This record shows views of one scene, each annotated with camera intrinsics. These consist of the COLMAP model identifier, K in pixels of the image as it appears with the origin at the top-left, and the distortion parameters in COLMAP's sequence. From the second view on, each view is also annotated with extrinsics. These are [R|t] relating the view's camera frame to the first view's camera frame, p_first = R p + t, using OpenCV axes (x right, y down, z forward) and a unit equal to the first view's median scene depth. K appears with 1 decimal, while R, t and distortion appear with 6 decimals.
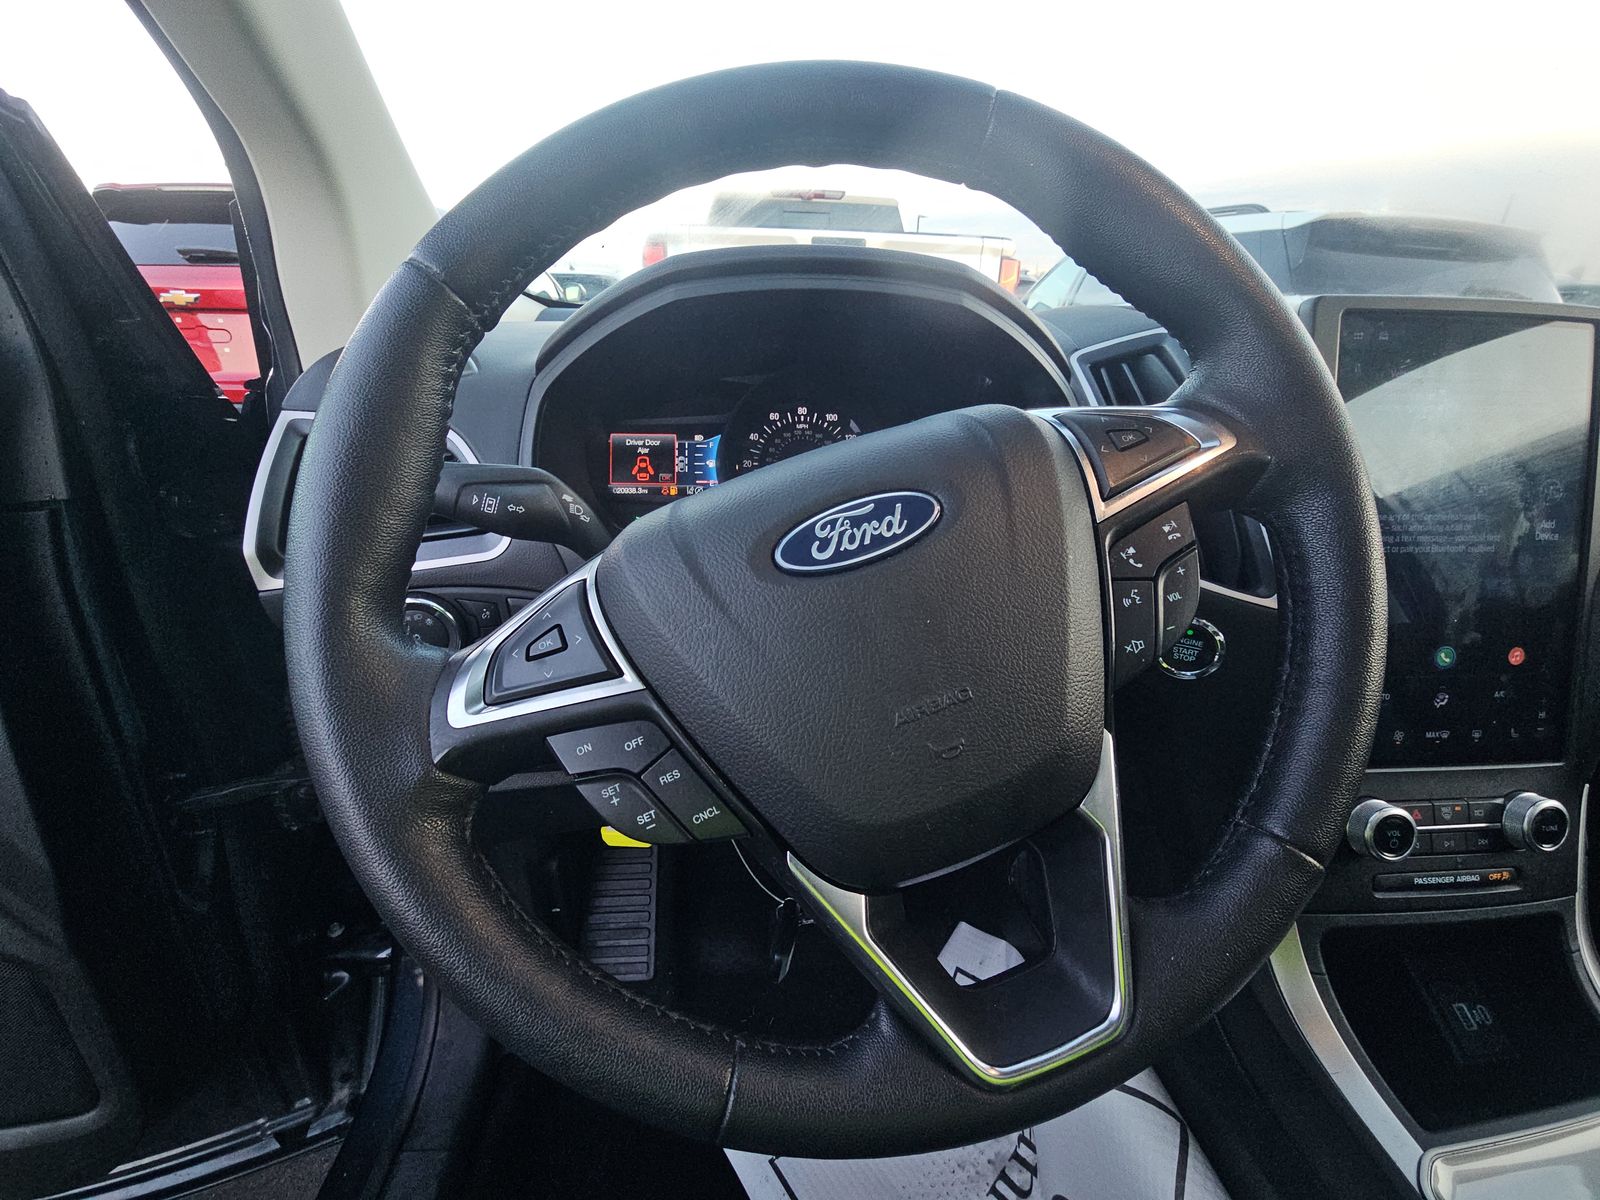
lens RADIAL K [[647.5, 0, 800.0], [0, 647.5, 600.0], [0, 0, 1]] dist [-0.011224, 0.000339]
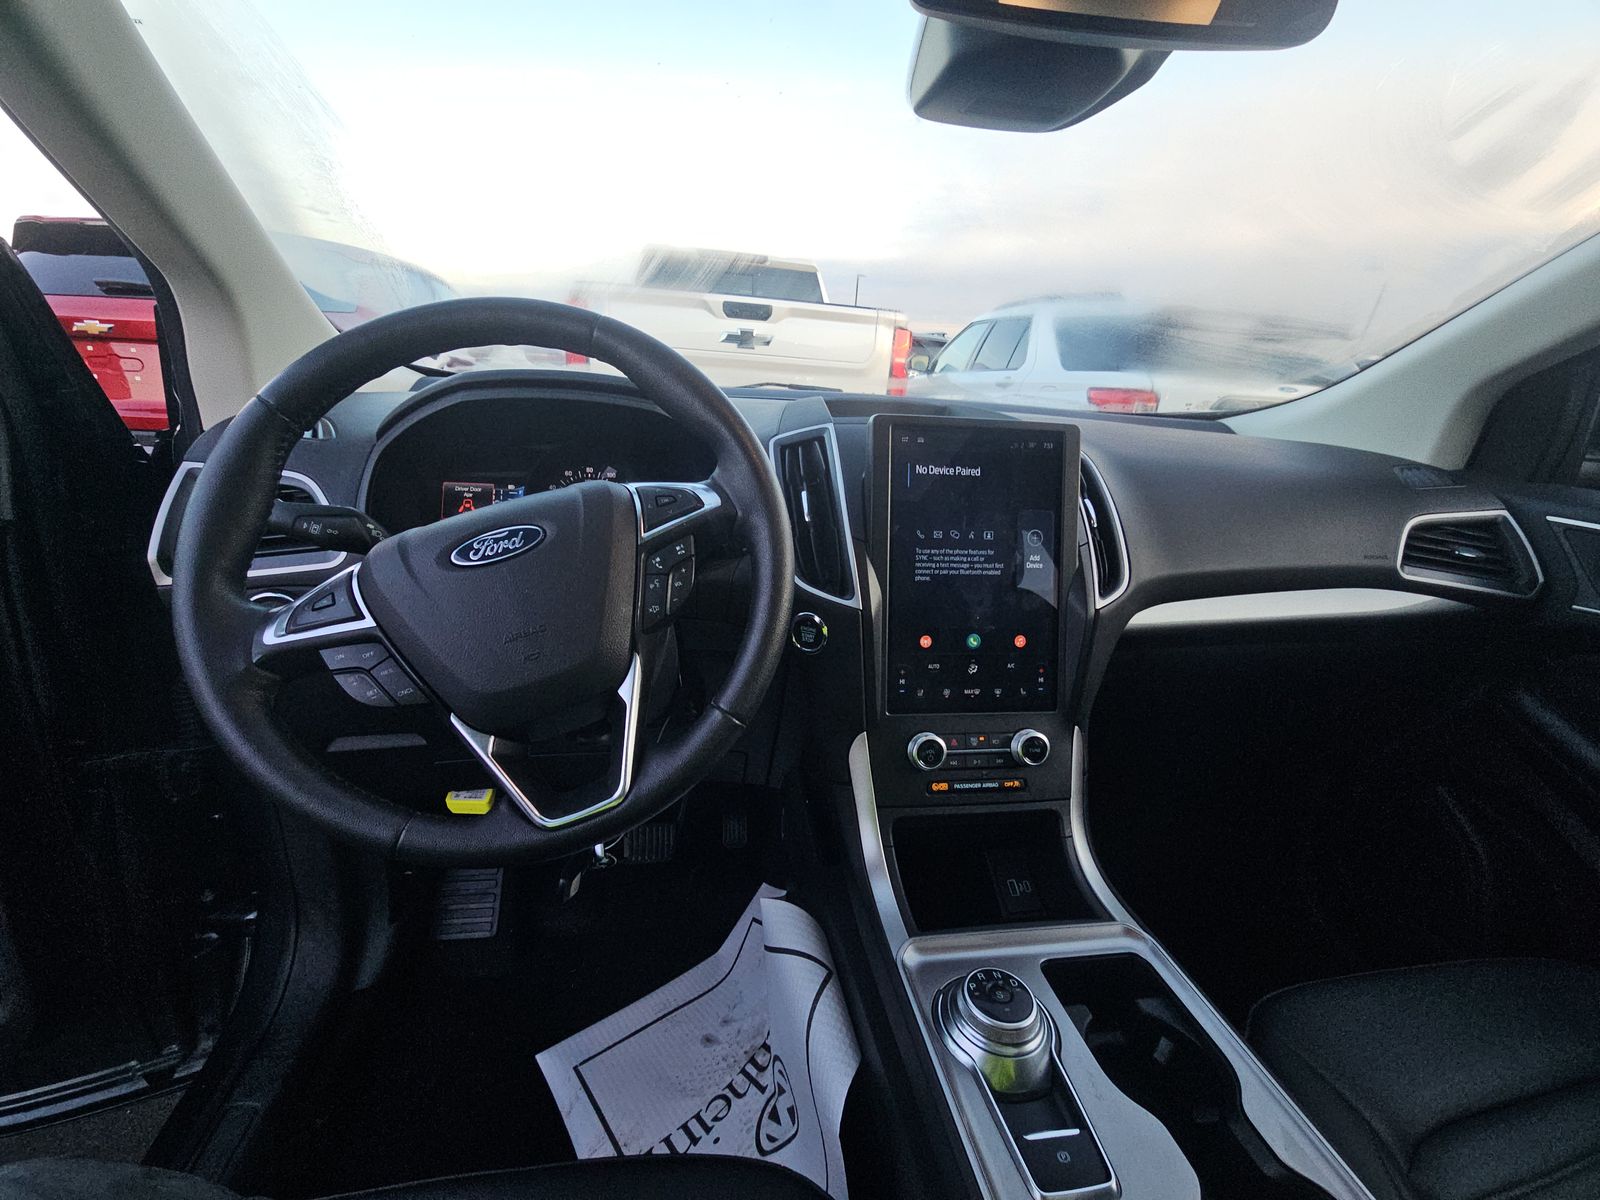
lens RADIAL K [[638.6, 0, 800.0], [0, 638.6, 600.0], [0, 0, 1]] dist [0.001358, -0.009421]
pose [[0.995328, 0.015117, 0.095365, 0.422113], [-0.009331, 0.998105, -0.060826, 0.085042], [-0.096103, 0.059652, 0.993582, -0.505483]]
